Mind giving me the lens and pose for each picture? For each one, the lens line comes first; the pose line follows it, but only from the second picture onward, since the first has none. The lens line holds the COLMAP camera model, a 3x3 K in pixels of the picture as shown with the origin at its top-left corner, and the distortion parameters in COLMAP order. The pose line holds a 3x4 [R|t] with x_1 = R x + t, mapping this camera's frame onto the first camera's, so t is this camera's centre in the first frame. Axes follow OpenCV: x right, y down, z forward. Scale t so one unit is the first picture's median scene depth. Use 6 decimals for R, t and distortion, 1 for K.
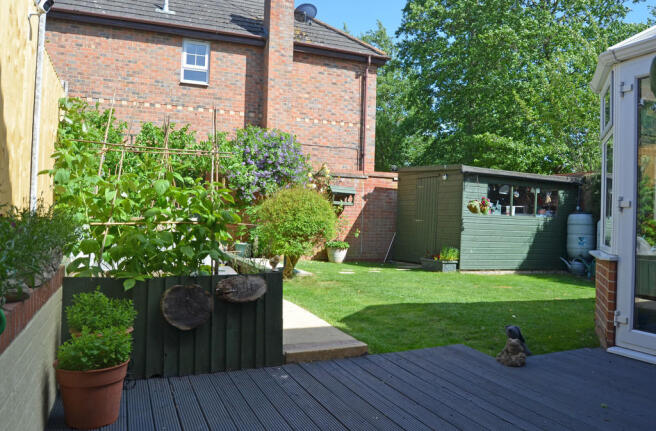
lens RADIAL K [[524.6, 0, 328.0], [0, 524.6, 215.5], [0, 0, 1]] dist [-0.083972, 0.015409]
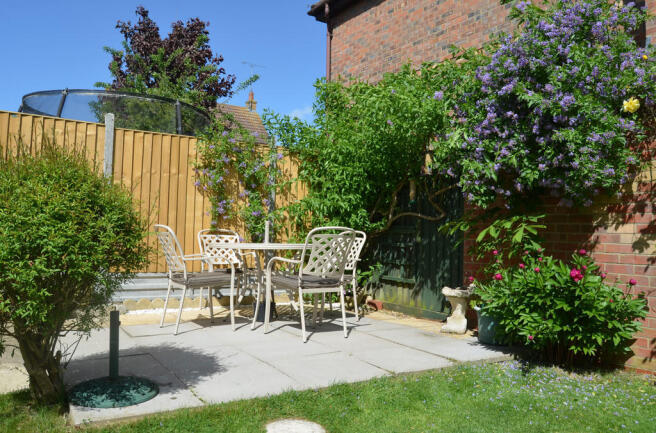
lens RADIAL K [[524.6, 0, 328.0], [0, 524.6, 216.5], [0, 0, 1]] dist [-0.083972, 0.015409]
pose [[0.185790, -0.051436, -0.981242, 0.207110], [-0.012699, 0.998420, -0.054741, 0.005747], [0.982507, 0.022632, 0.184843, 0.741170]]
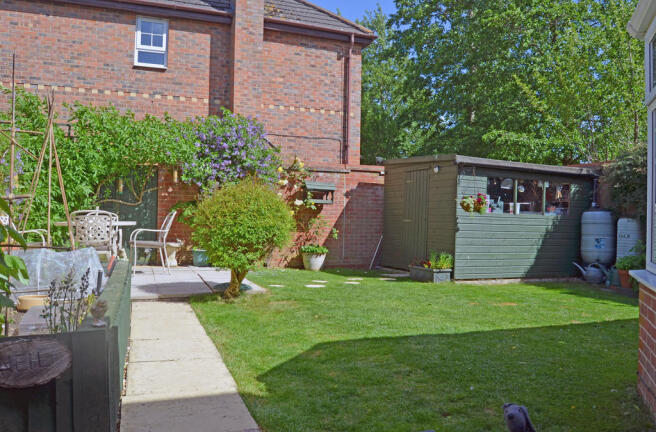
lens RADIAL K [[524.6, 0, 328.0], [0, 524.6, 216.0], [0, 0, 1]] dist [-0.083972, 0.015409]
pose [[0.999901, -0.010832, -0.008926, 0.049631], [0.010888, 0.999921, 0.006201, -0.004812], [0.008858, -0.006298, 0.999941, 0.136010]]
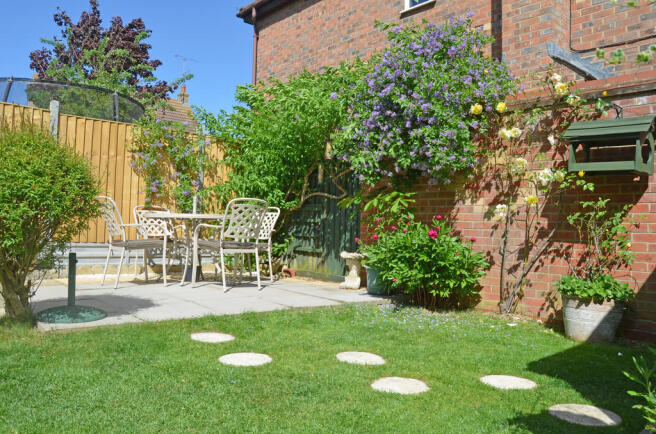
lens RADIAL K [[513.5, 0, 328.0], [0, 513.5, 217.0], [0, 0, 1]] dist [-0.070915, 0.007808]
pose [[0.313706, -0.038172, -0.948752, 0.285307], [-0.014437, 0.998884, -0.044963, 0.026989], [0.949410, 0.027802, 0.312805, 0.739643]]
